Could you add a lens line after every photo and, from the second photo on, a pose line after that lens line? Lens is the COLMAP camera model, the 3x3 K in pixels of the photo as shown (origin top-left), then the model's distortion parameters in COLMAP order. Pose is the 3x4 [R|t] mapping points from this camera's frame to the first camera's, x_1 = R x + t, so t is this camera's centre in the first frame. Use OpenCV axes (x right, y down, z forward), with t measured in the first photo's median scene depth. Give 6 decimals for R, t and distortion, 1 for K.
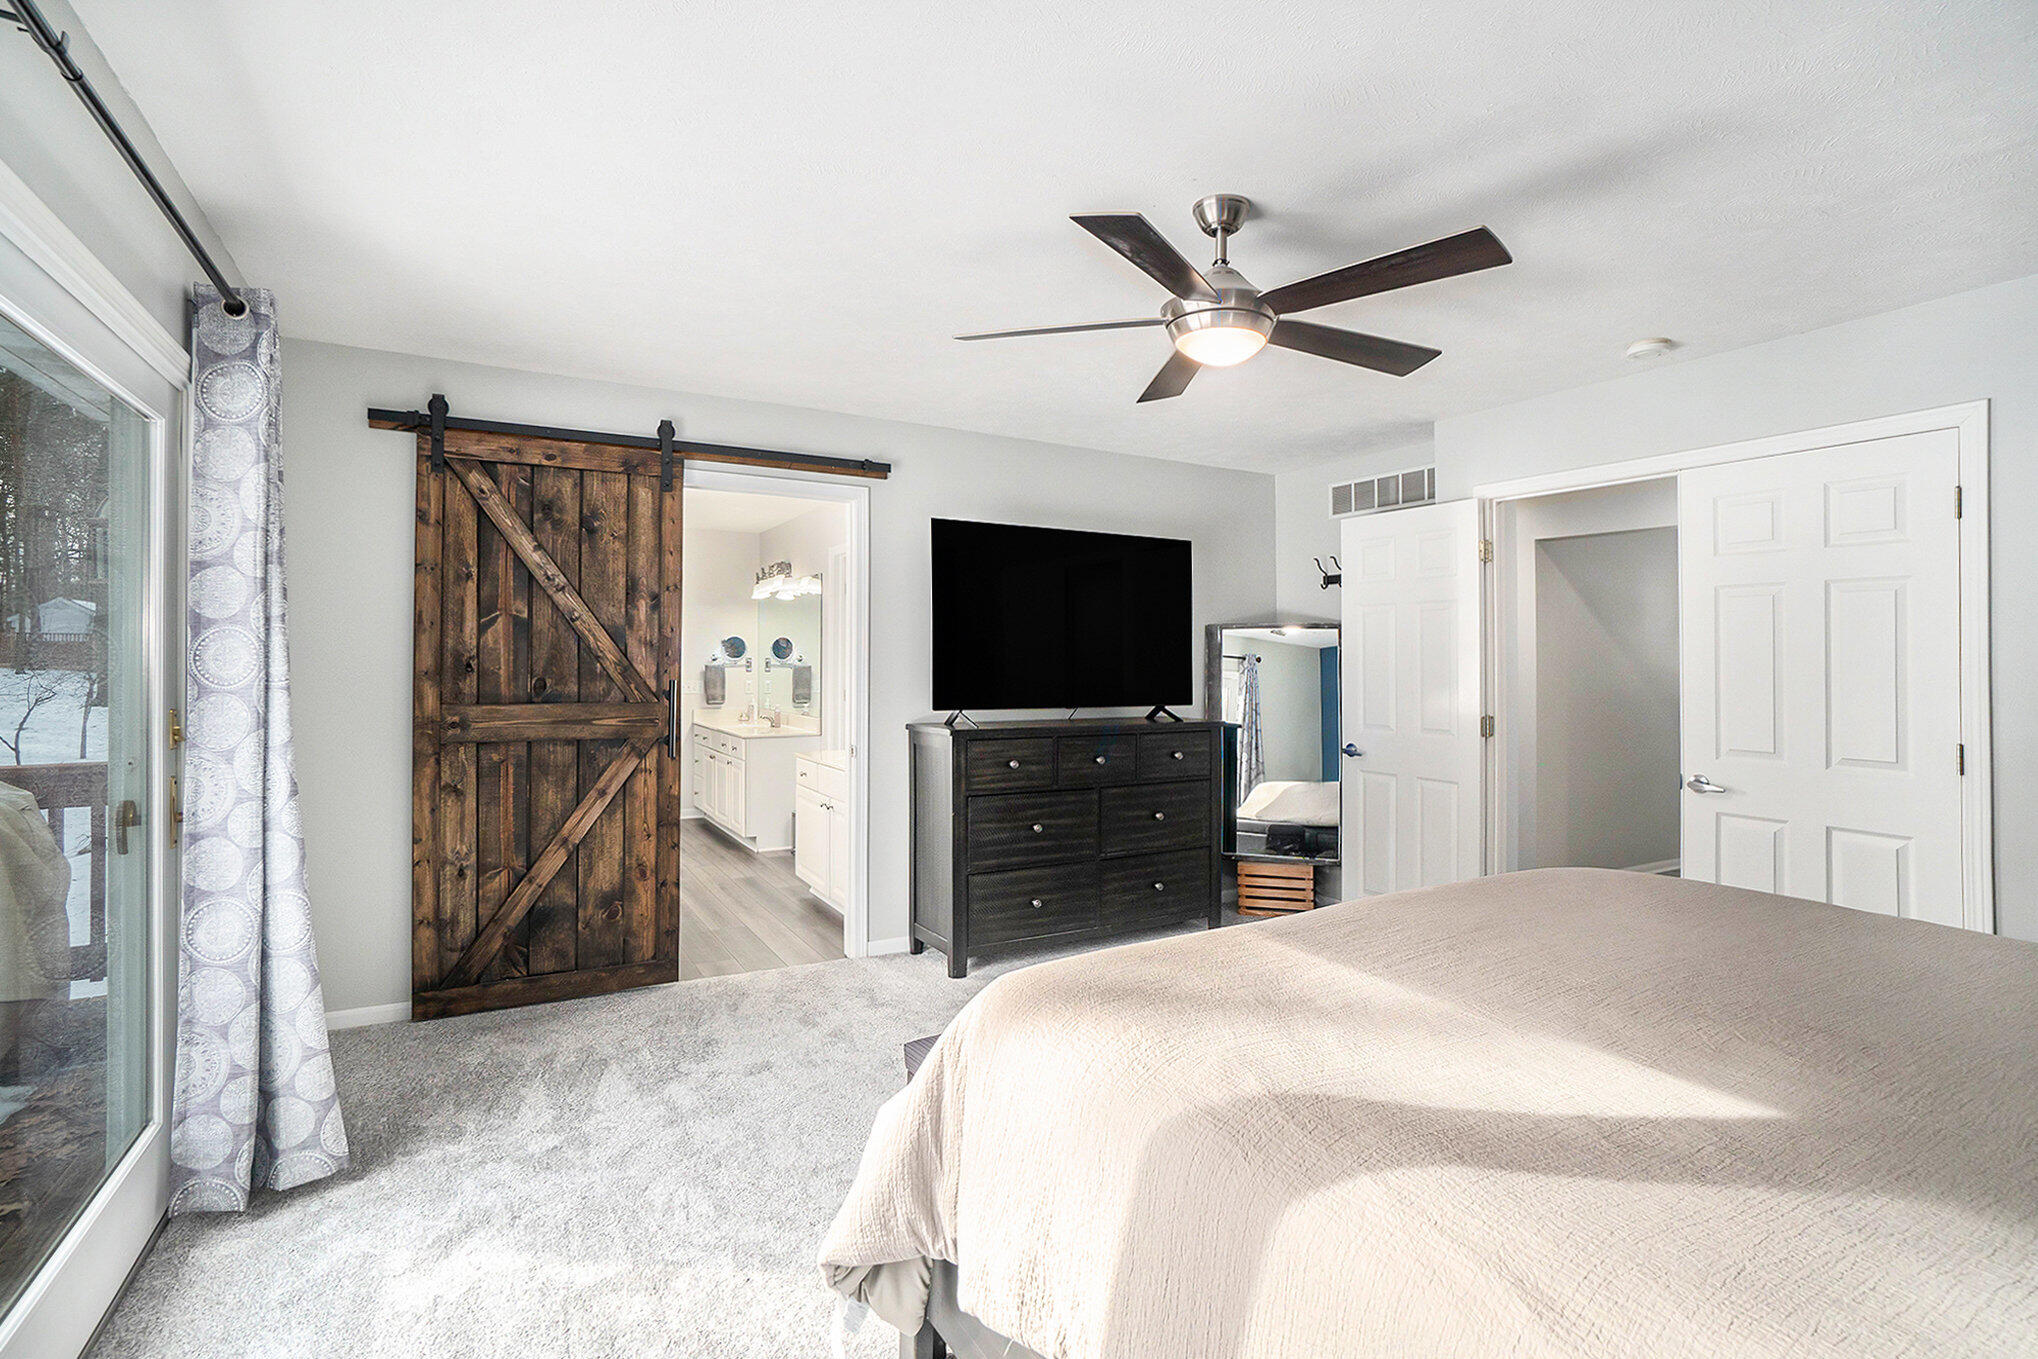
lens RADIAL K [[948.8, 0, 1022.3], [0, 948.8, 664.4], [0, 0, 1]] dist [-0.051191, 0.019125]
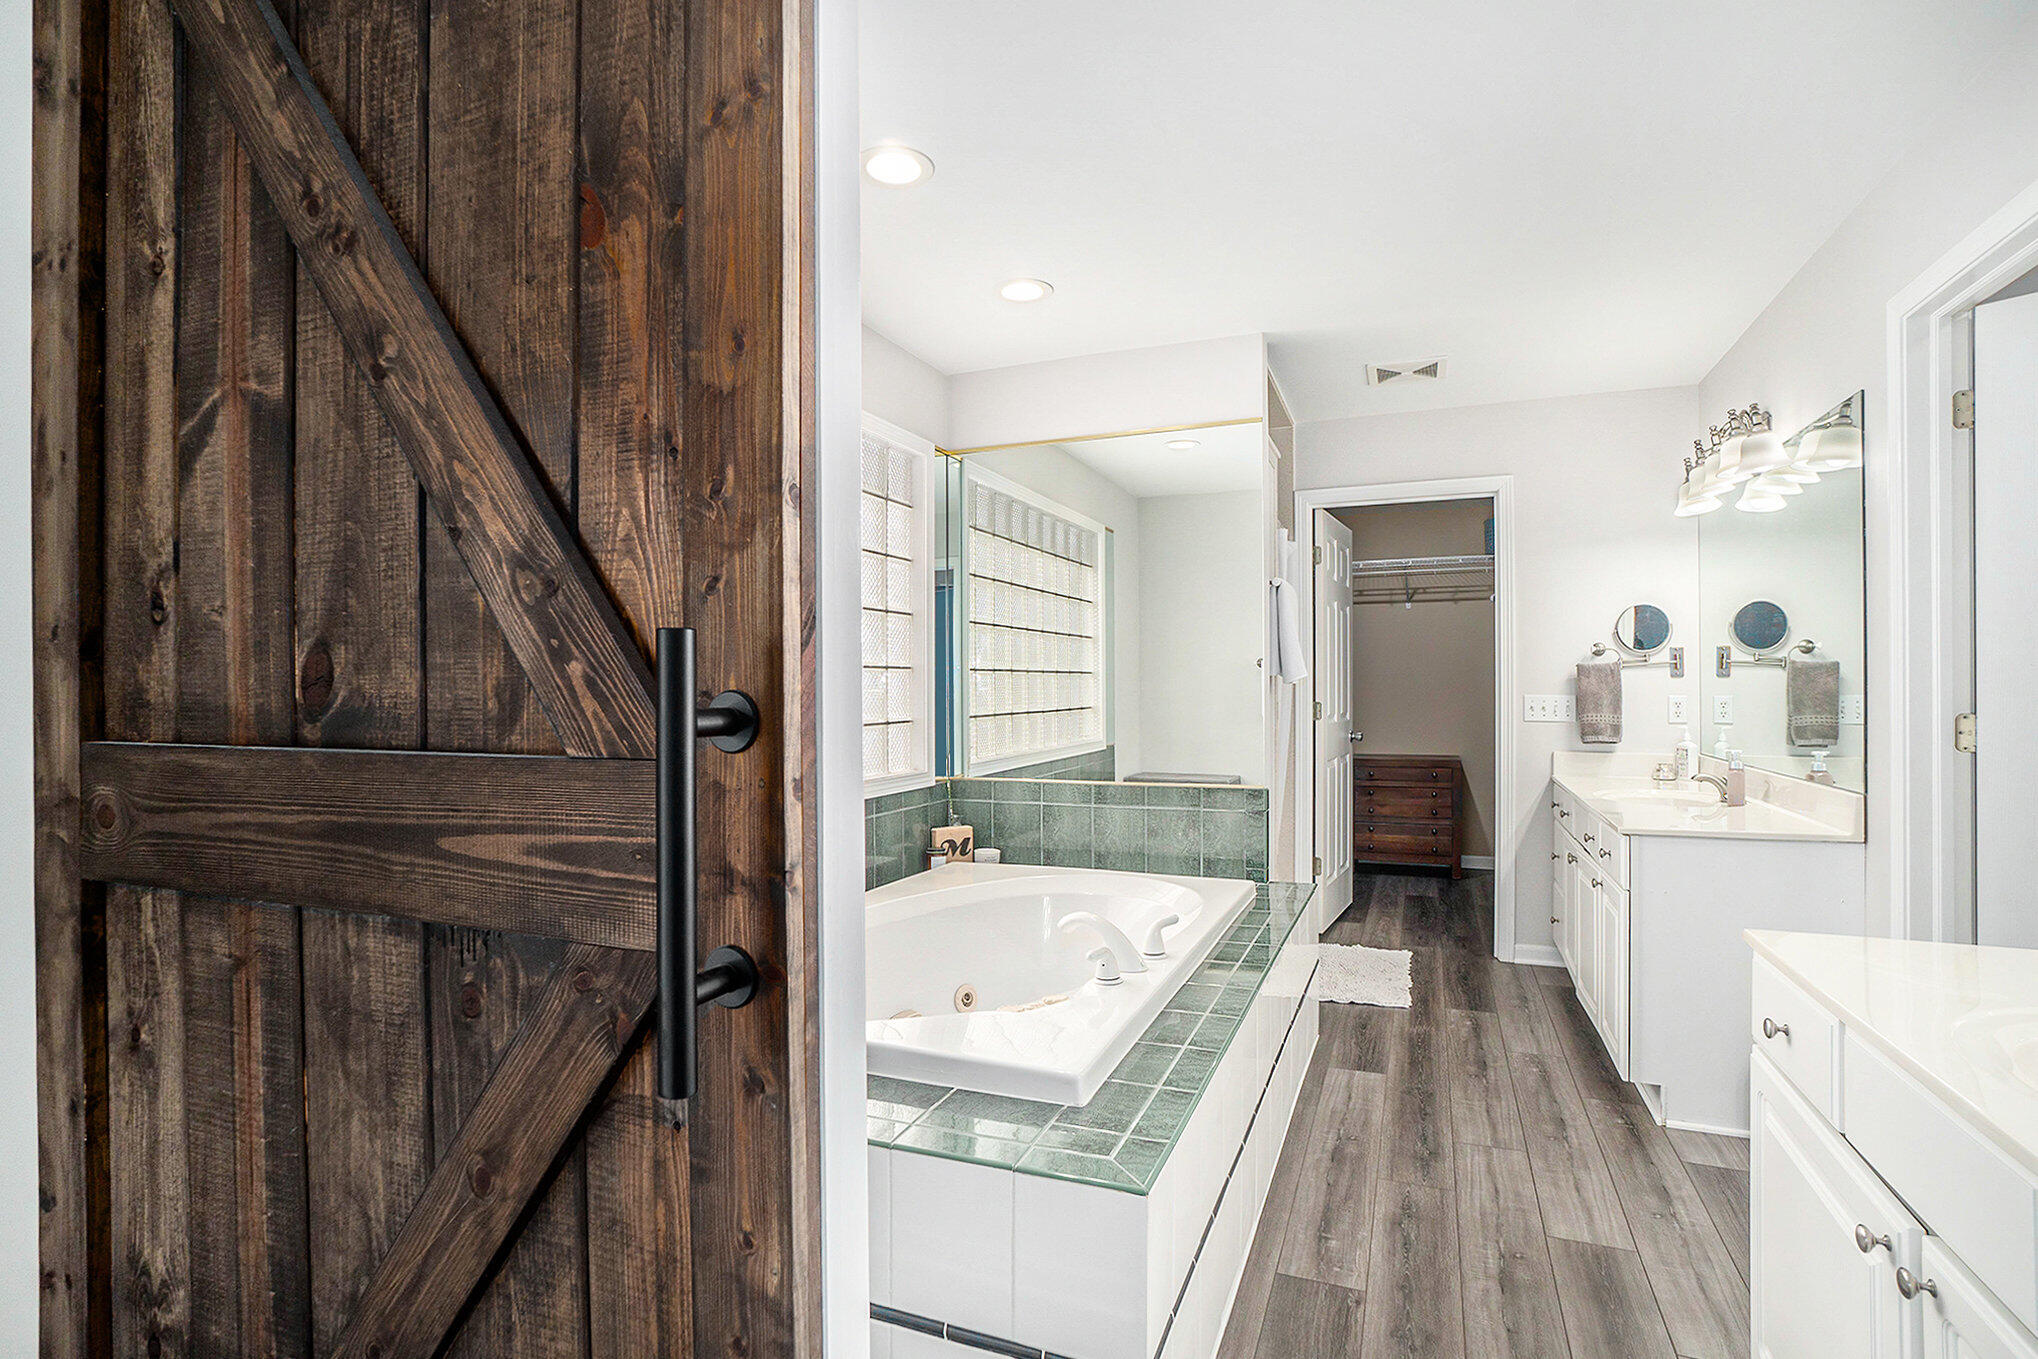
lens RADIAL K [[1000.5, 0, 1017.1], [0, 1000.5, 723.2], [0, 0, 1]] dist [-0.024455, 0.000521]
pose [[0.601513, 0.018258, -0.798654, -0.199039], [0.009708, 0.999498, 0.030162, 0.028325], [0.798804, -0.025896, 0.601034, 0.956649]]
